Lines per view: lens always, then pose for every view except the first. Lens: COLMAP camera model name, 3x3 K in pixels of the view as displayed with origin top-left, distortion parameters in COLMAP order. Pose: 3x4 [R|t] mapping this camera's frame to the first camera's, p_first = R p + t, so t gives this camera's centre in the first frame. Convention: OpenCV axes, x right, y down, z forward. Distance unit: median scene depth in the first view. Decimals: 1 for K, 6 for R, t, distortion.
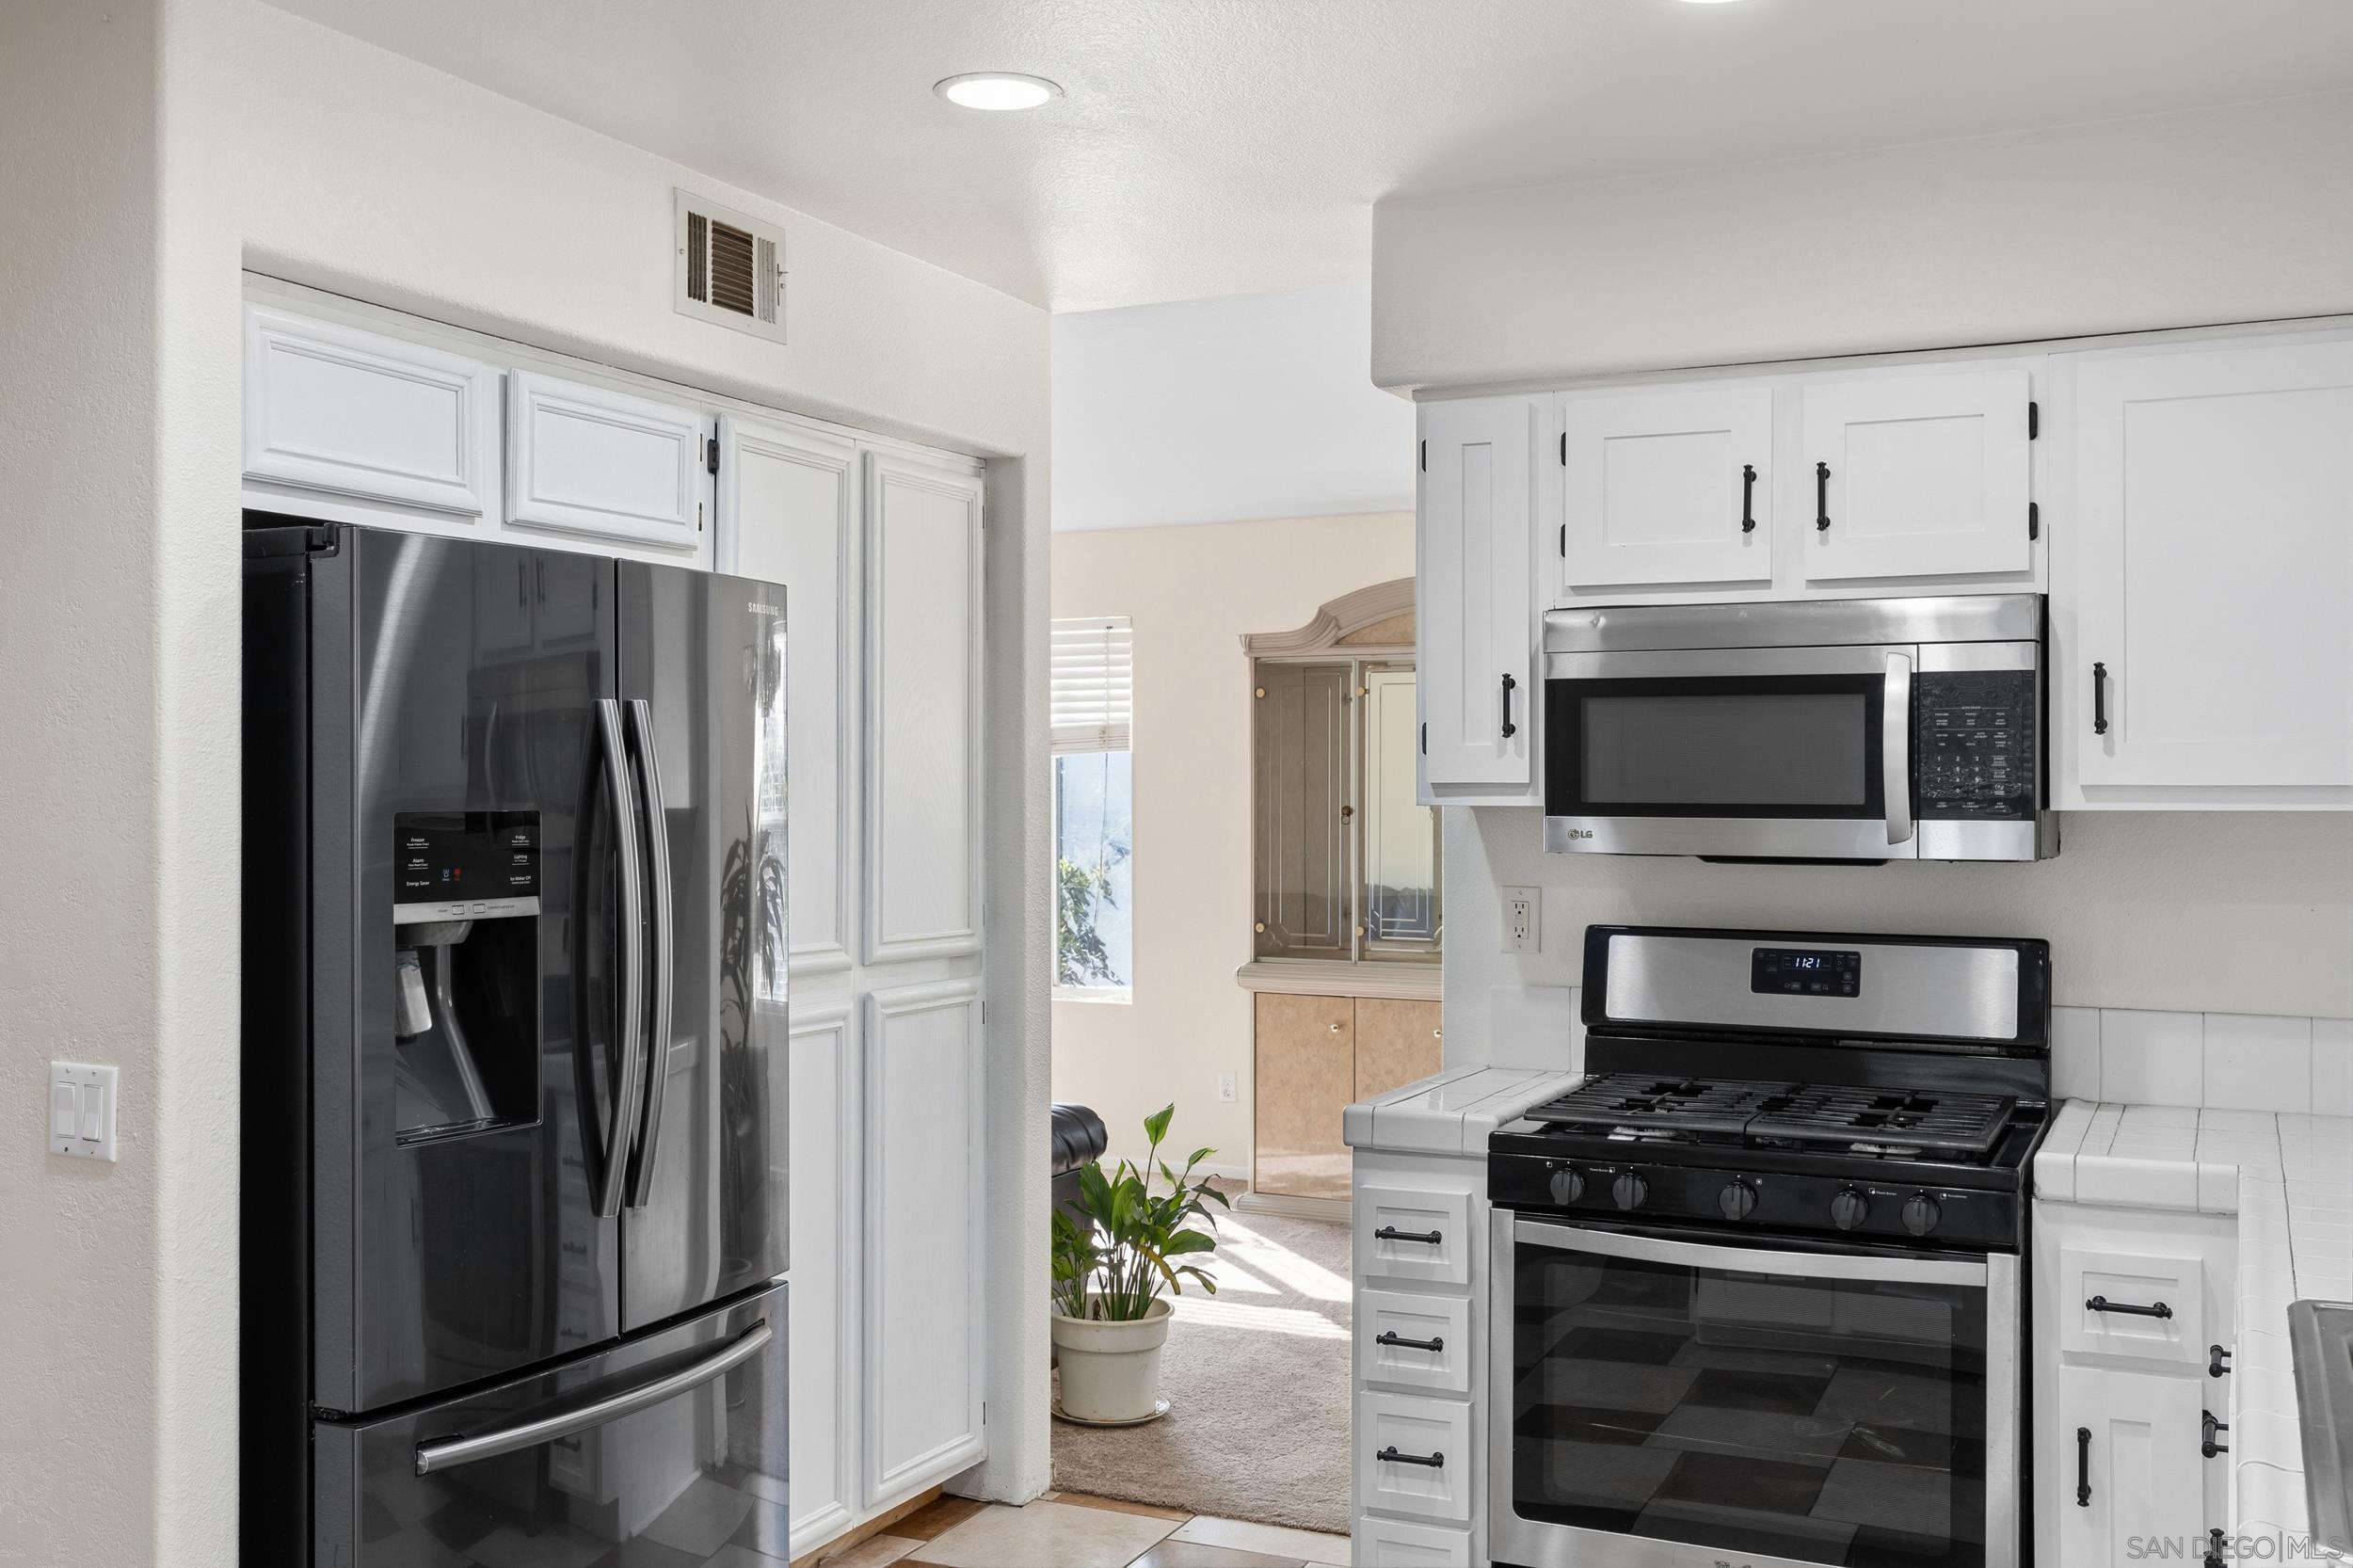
lens RADIAL K [[2243.4, 0, 1180.3], [0, 2243.4, 782.6], [0, 0, 1]] dist [0.011333, 0.000000]
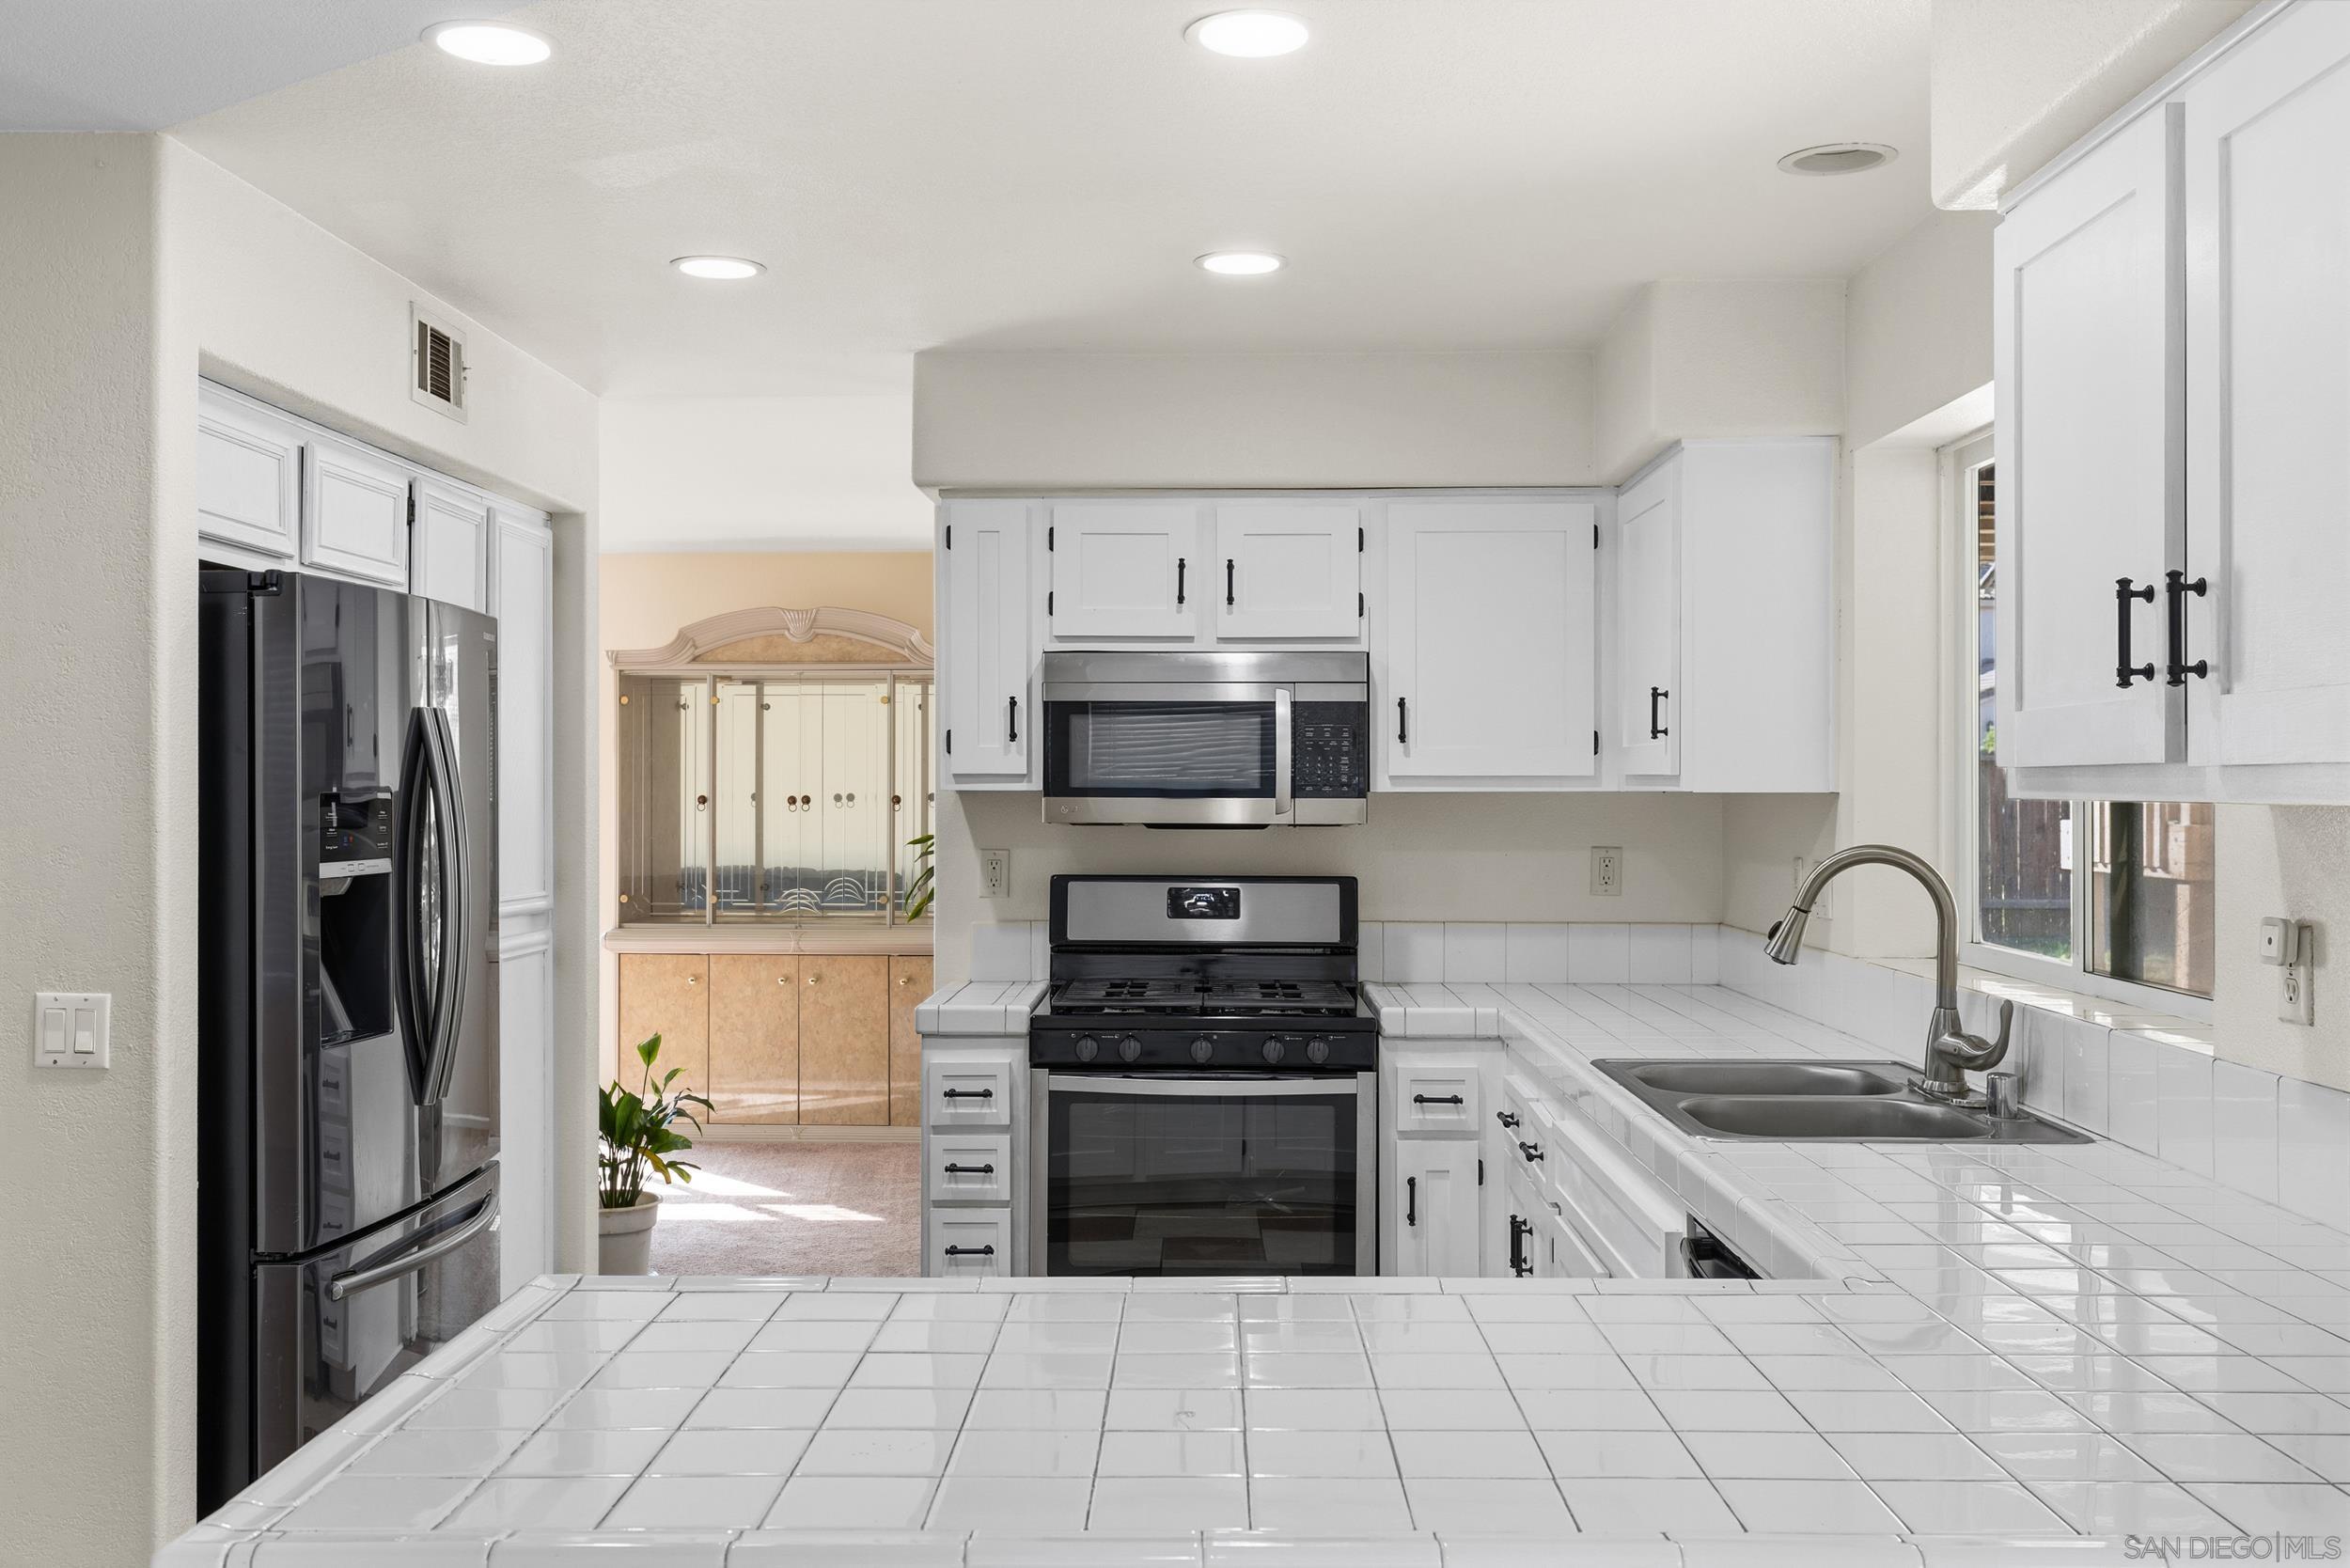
lens RADIAL K [[2058.3, 0, 1171.3], [0, 2058.3, 773.6], [0, 0, 1]] dist [0.002904, 0.014150]
pose [[0.914524, 0.001970, 0.404527, -0.297355], [-0.000877, 0.999995, -0.002886, 0.003749], [-0.404531, 0.002285, 0.914522, -0.230816]]
